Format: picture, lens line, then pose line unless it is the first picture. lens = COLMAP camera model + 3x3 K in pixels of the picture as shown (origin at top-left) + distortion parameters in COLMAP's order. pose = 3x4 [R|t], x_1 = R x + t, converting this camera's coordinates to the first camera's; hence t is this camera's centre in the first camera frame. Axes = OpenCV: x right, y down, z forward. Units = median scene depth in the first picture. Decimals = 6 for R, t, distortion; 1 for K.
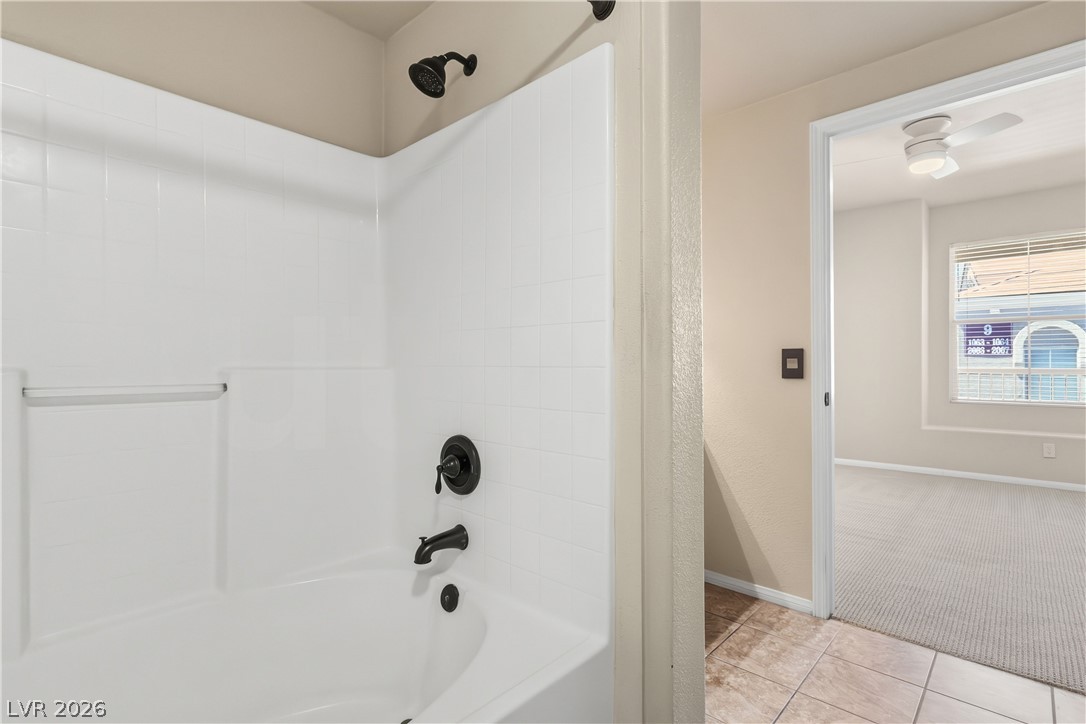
lens RADIAL K [[507.3, 0, 550.8], [0, 507.3, 358.0], [0, 0, 1]] dist [0.000178, 0.000118]
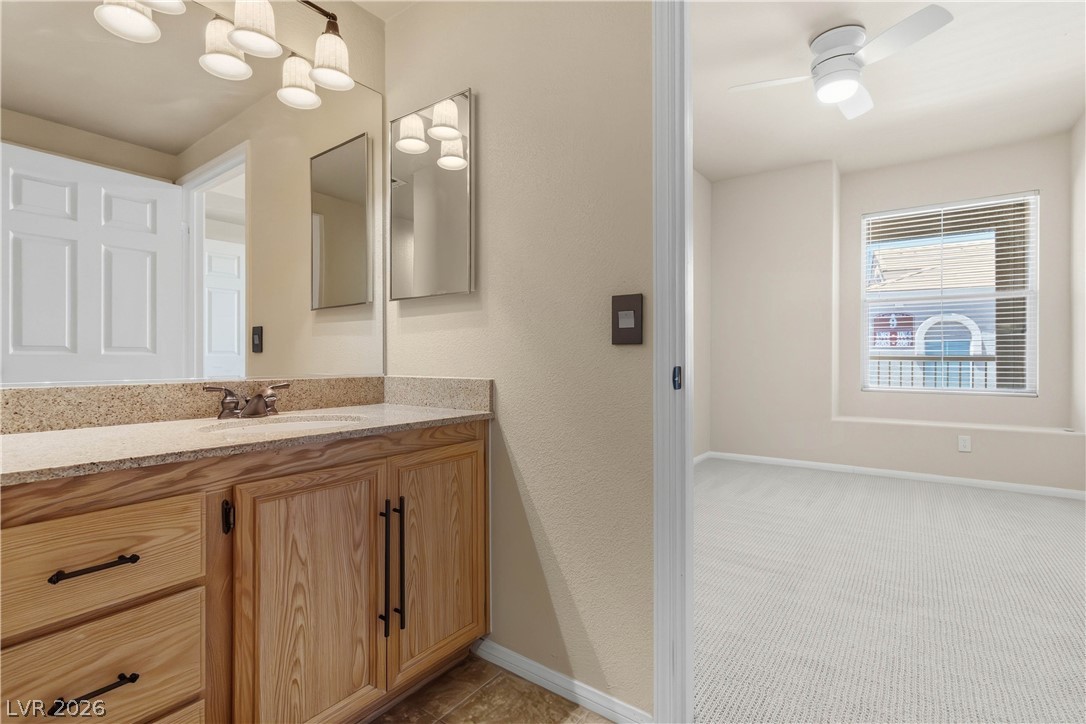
lens RADIAL K [[503.6, 0, 551.7], [0, 503.6, 350.0], [0, 0, 1]] dist [0.000920, 0.000895]
pose [[0.992922, 0.005386, 0.118644, 0.159940], [-0.005177, 0.999984, -0.002072, 0.024725], [-0.118653, 0.001443, 0.992935, 0.210176]]
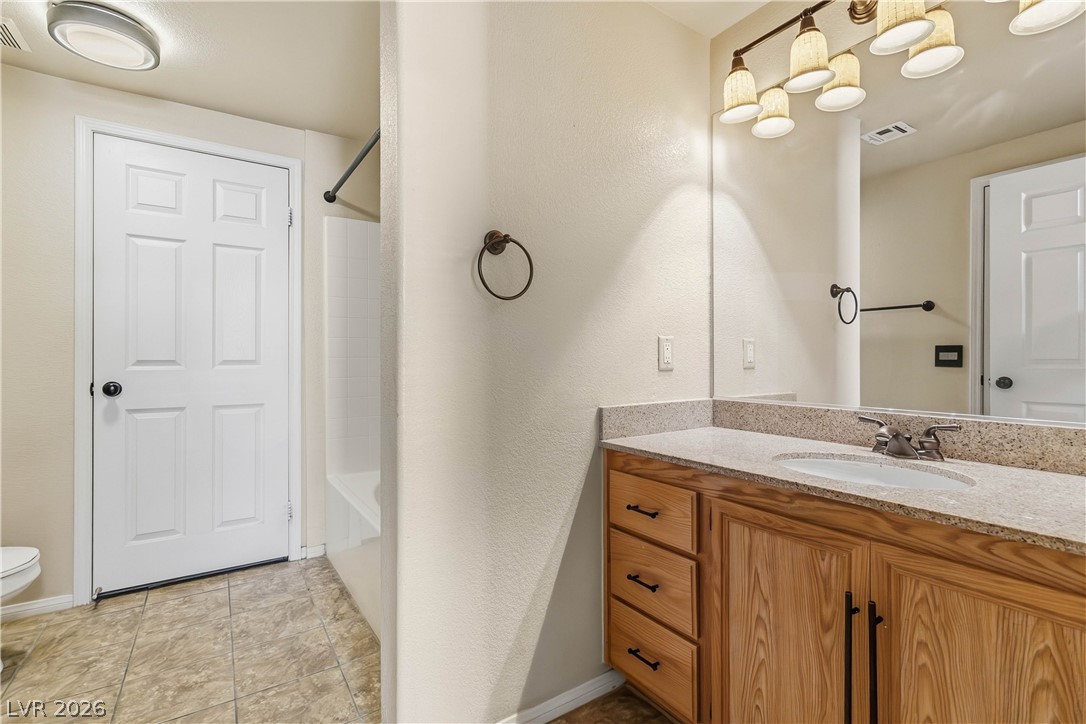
lens RADIAL K [[507.3, 0, 550.8], [0, 507.3, 358.0], [0, 0, 1]] dist [0.000178, 0.000118]
pose [[-0.231037, 0.006390, -0.972924, 0.341120], [0.020775, 0.999783, 0.001633, 0.006315], [0.972723, -0.019836, -0.231120, 0.432340]]
